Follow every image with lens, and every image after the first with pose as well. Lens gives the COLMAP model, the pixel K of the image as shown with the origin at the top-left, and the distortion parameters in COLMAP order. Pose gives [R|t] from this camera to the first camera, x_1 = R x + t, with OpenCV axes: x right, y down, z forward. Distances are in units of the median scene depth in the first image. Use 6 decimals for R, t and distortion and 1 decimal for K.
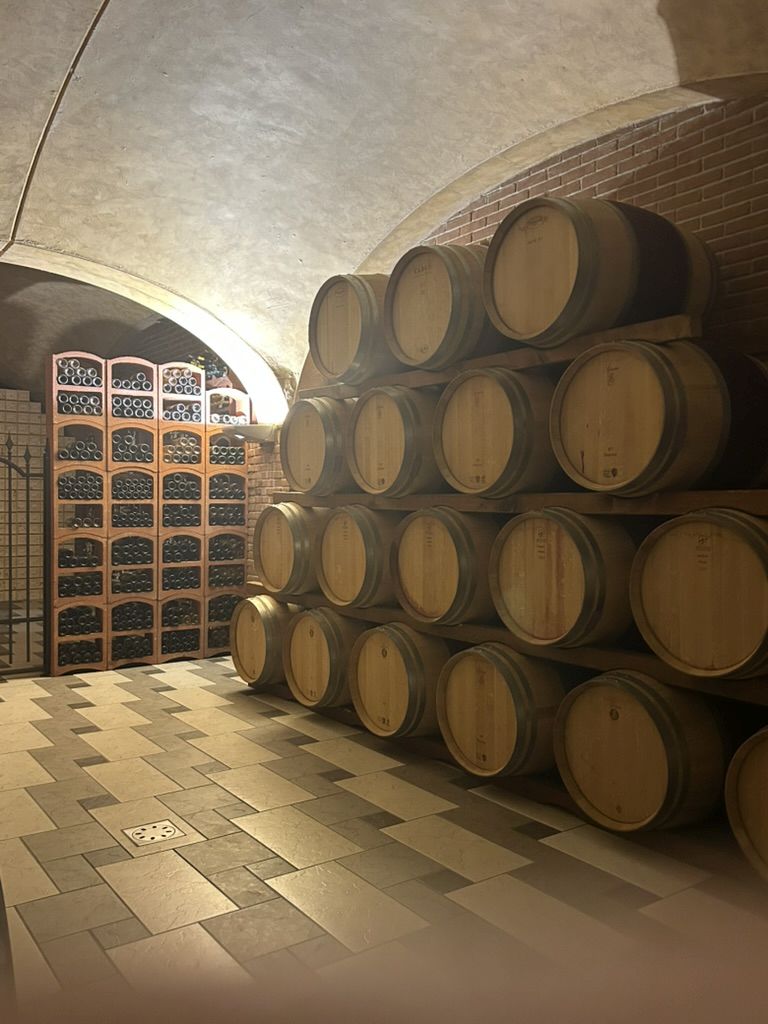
lens RADIAL K [[894.9, 0, 393.1], [0, 894.9, 504.6], [0, 0, 1]] dist [0.054914, -0.020444]
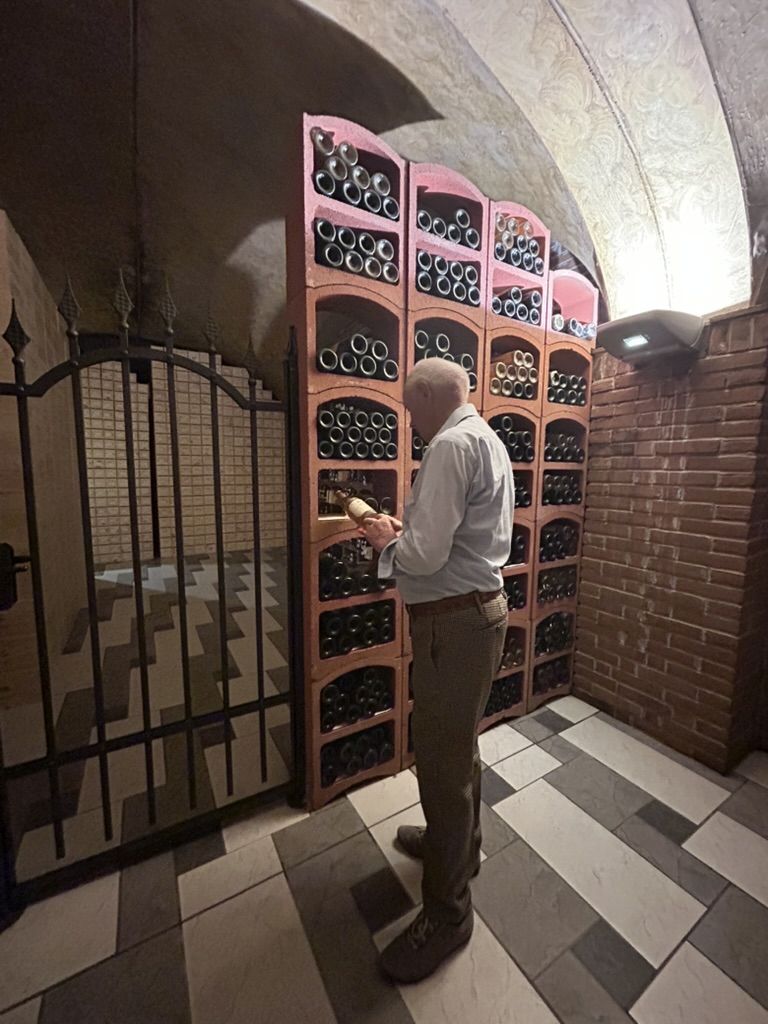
lens RADIAL K [[408.0, 0, 382.3], [0, 408.0, 507.8], [0, 0, 1]] dist [0.001298, -0.000004]
pose [[0.996935, 0.011588, -0.077373, -0.319652], [-0.004046, 0.995283, 0.096927, -0.001464], [0.078131, -0.096317, 0.992279, 0.786862]]
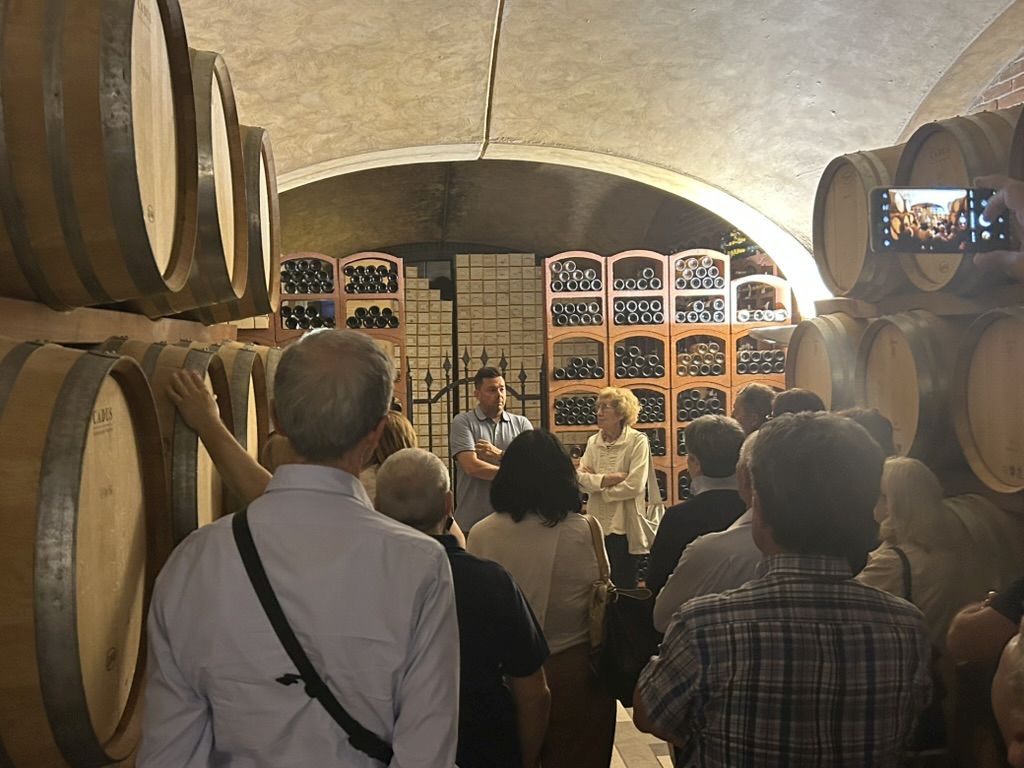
lens RADIAL K [[1119.0, 0, 520.5], [0, 1119.0, 394.0], [0, 0, 1]] dist [0.084986, 0.000000]
pose [[0.876991, -0.001223, -0.480505, 0.112292], [0.023996, 0.998861, 0.041253, -0.080659], [0.479907, -0.047709, 0.876021, 0.049163]]
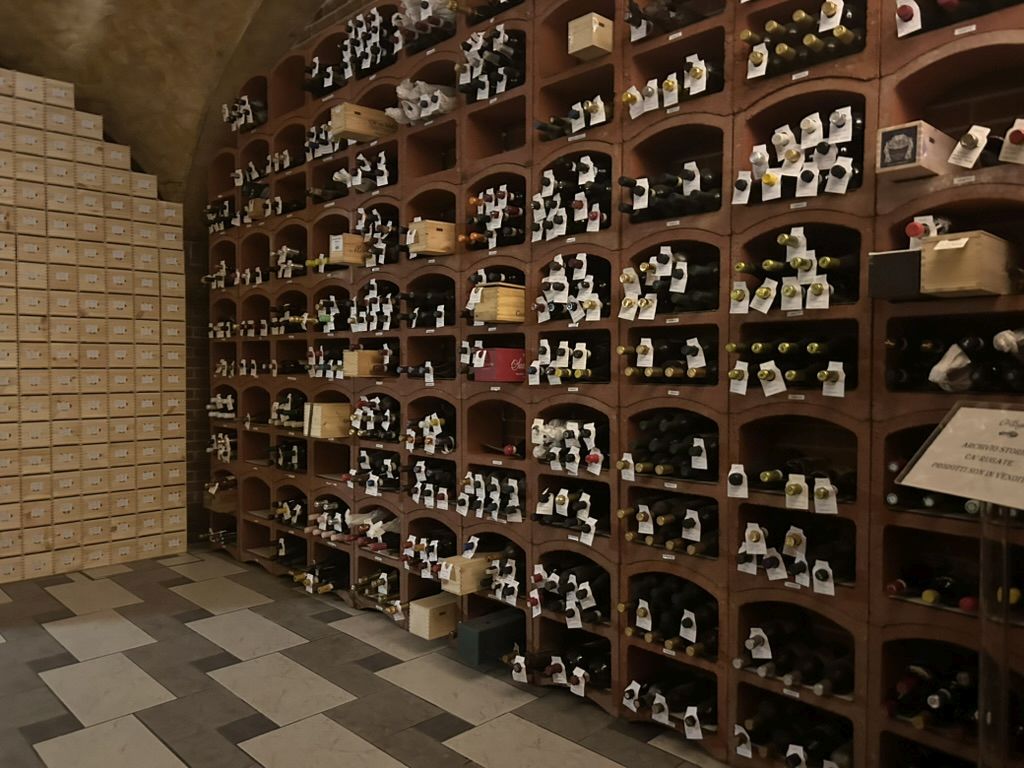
lens RADIAL K [[778.6, 0, 512.8], [0, 778.6, 384.2], [0, 0, 1]] dist [0.014579, 0.000301]
pose [[0.986732, -0.008575, 0.162130, -0.353621], [0.003225, 0.999442, 0.033232, 0.002055], [-0.162325, -0.032268, 0.986210, 0.848182]]
